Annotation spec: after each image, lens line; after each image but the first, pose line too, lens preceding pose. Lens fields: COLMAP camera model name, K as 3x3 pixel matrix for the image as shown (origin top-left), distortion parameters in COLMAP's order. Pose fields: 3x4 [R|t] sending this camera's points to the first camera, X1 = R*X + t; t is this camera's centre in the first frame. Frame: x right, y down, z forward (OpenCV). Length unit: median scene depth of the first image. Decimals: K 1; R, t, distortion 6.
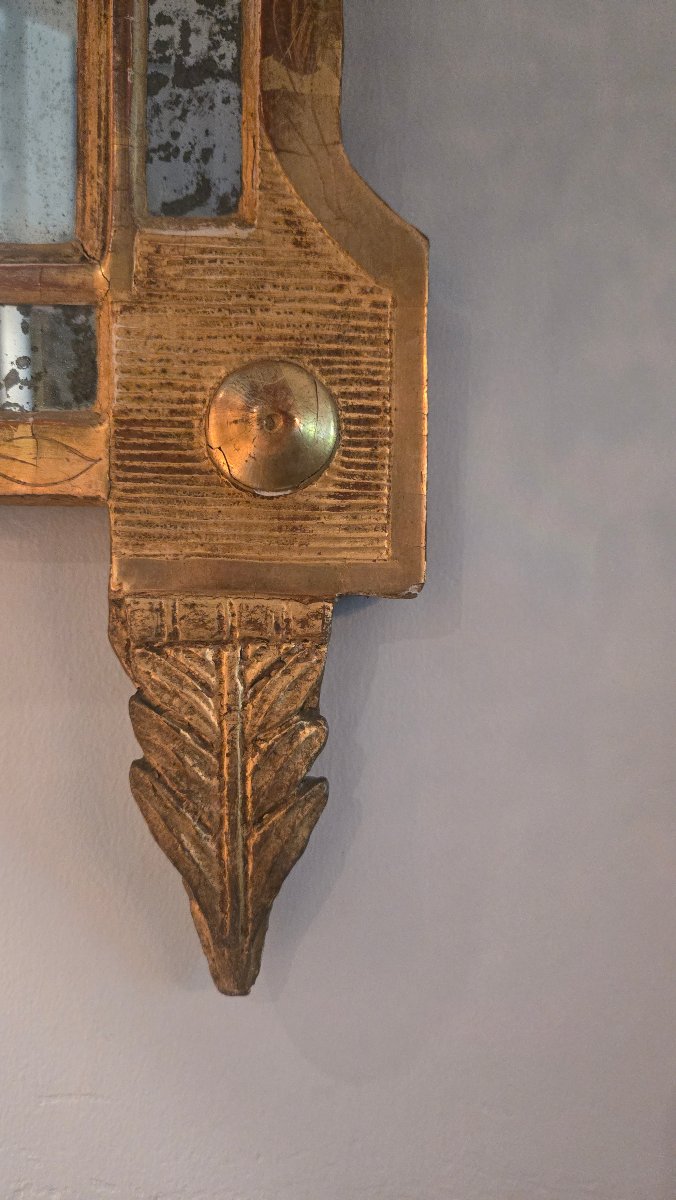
lens RADIAL K [[827.2, 0, 312.8], [0, 827.2, 603.5], [0, 0, 1]] dist [0.004168, -0.004631]
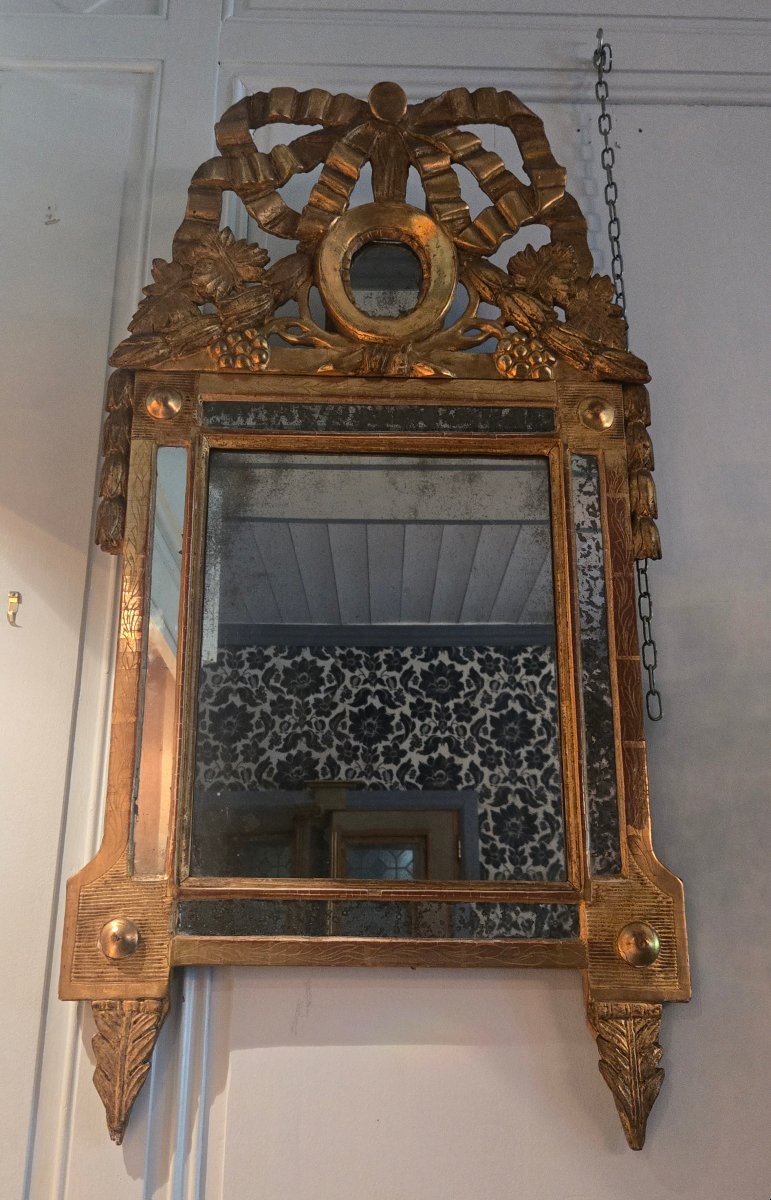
lens RADIAL K [[1106.0, 0, 368.3], [0, 1106.0, 687.0], [0, 0, 1]] dist [0.073399, -0.130952]
pose [[0.999938, -0.007200, -0.008542, -1.001154], [0.004408, 0.956860, -0.290517, 0.068664], [0.010265, 0.290462, 0.956832, -3.216248]]
